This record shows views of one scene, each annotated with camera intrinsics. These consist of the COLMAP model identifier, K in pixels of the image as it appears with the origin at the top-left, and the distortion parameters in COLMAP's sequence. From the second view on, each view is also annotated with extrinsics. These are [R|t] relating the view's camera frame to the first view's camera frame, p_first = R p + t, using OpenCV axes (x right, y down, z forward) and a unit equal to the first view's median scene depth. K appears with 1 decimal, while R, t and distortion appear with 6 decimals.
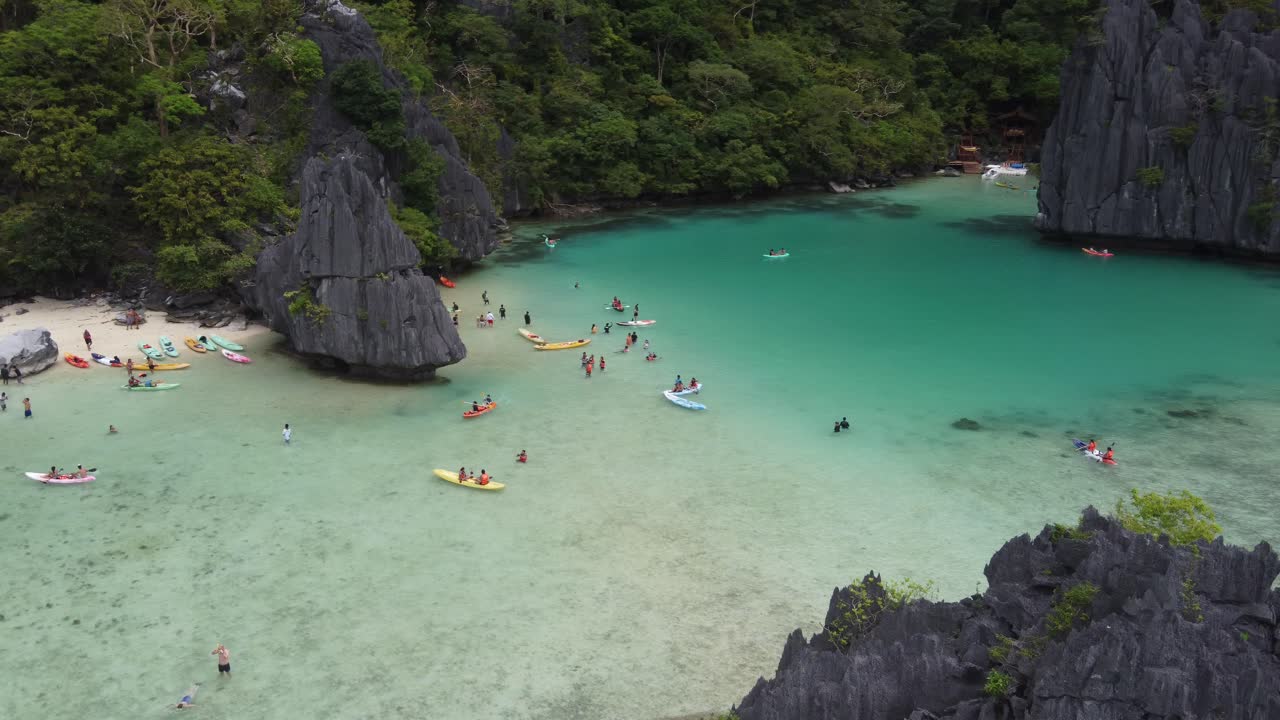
lens RADIAL K [[1045.6, 0, 630.1], [0, 1045.6, 356.2], [0, 0, 1]] dist [-0.015535, 0.030371]
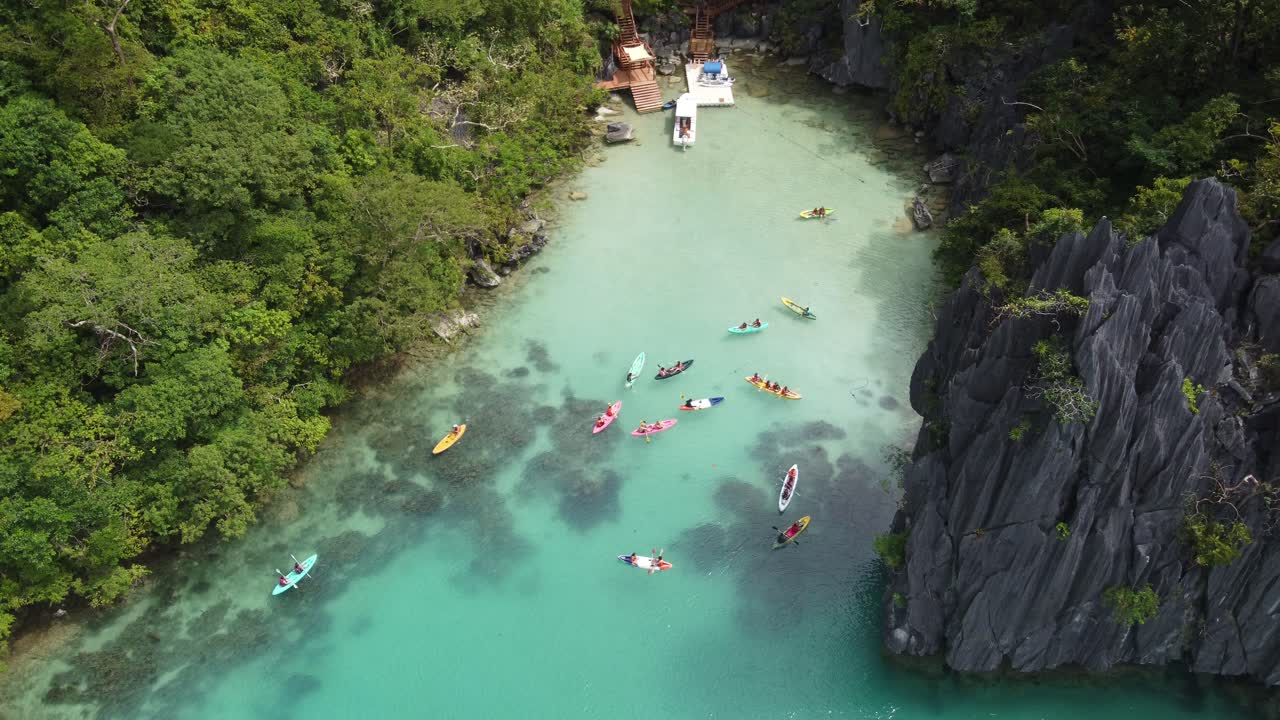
lens RADIAL K [[1045.6, 0, 615.1], [0, 1045.6, 350.0], [0, 0, 1]] dist [-0.015535, 0.030371]
pose [[0.925549, -0.261425, 0.273890, 0.145920], [0.116599, 0.885018, 0.450719, -0.415971], [-0.360227, -0.385227, 0.849610, 0.584749]]
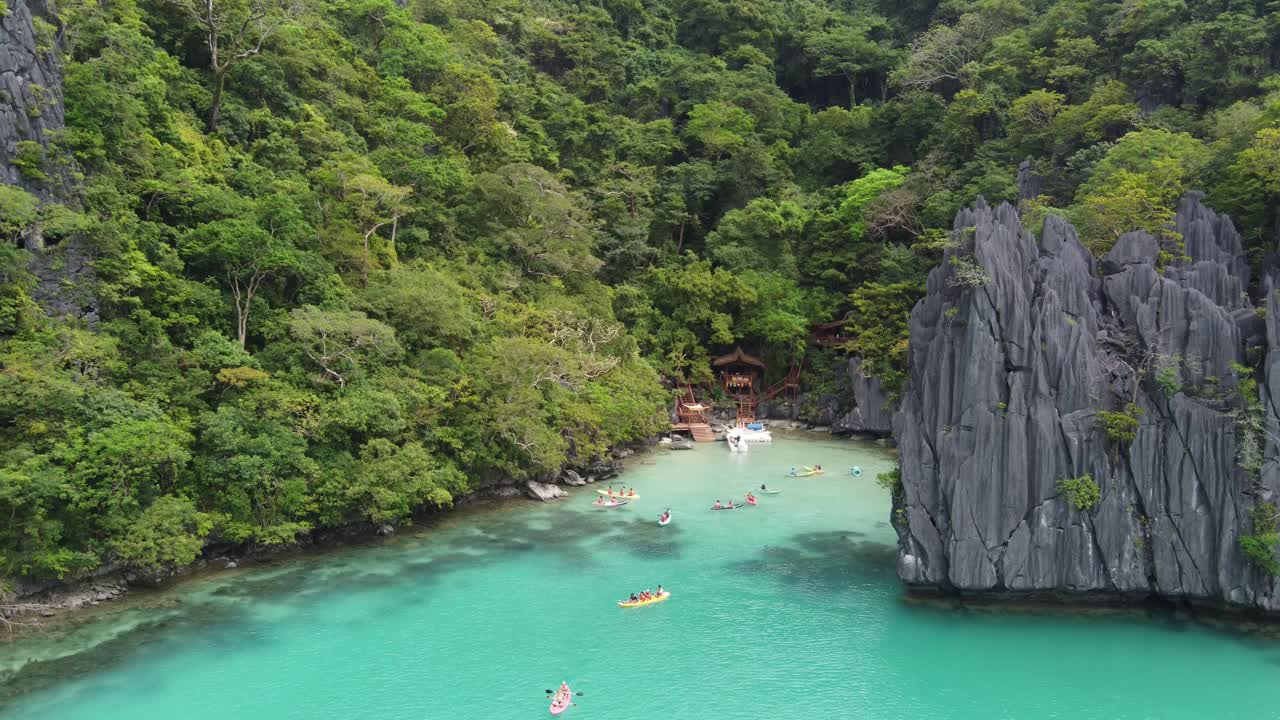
lens RADIAL K [[1045.6, 0, 635.2], [0, 1045.6, 361.1], [0, 0, 1]] dist [-0.015535, 0.030371]
pose [[0.940886, -0.029969, 0.337394, 0.040270], [0.095942, 0.978865, -0.180605, -0.130270], [-0.324851, 0.202299, 0.923876, 0.405978]]
